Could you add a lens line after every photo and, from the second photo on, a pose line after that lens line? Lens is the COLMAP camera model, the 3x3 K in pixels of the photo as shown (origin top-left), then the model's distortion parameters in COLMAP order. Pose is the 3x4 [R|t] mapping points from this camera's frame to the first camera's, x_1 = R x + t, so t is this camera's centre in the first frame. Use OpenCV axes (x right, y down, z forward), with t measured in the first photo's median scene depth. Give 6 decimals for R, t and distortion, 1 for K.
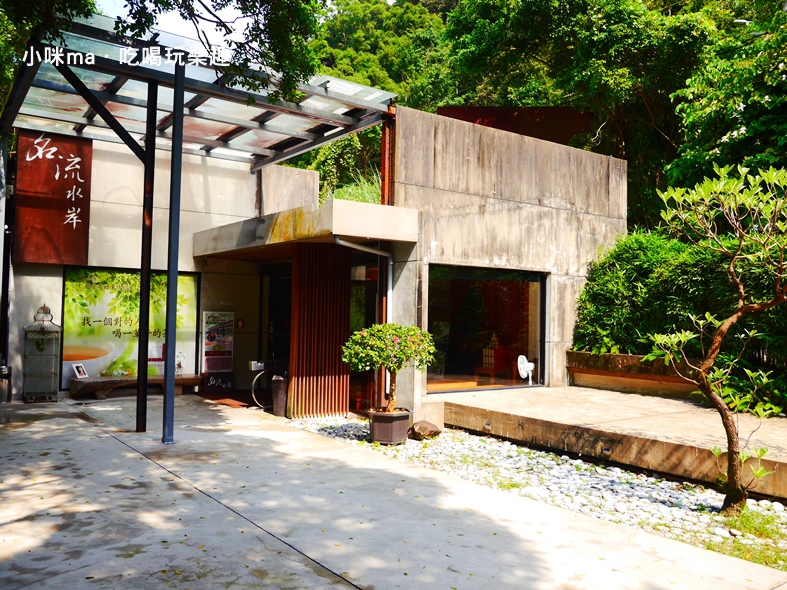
lens RADIAL K [[667.5, 0, 393.4], [0, 667.5, 291.7], [0, 0, 1]] dist [-0.035220, 0.005403]
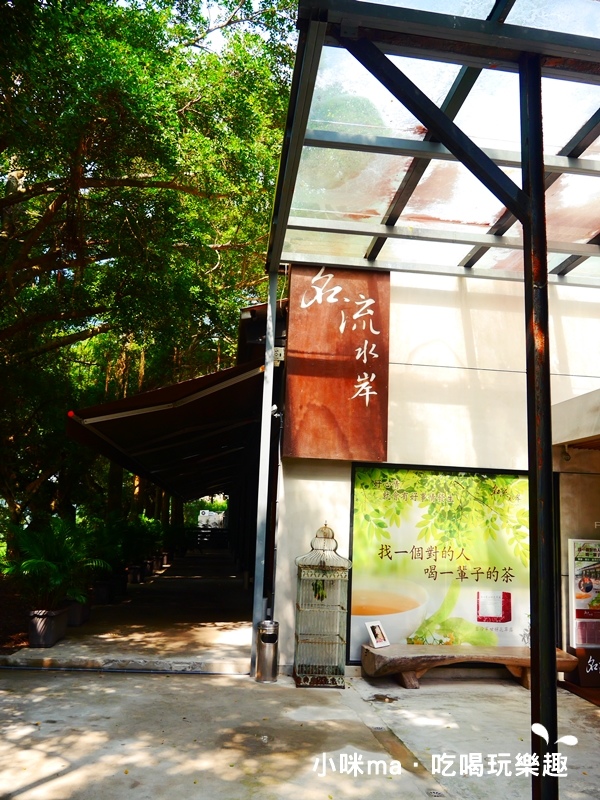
lens RADIAL K [[678.5, 0, 299.7], [0, 678.5, 400.2], [0, 0, 1]] dist [-0.035220, 0.005403]
pose [[0.869799, -0.071143, -0.488250, -0.216608], [-0.005802, 0.988007, -0.154298, 0.002310], [0.493372, 0.137041, 0.858955, 0.400323]]
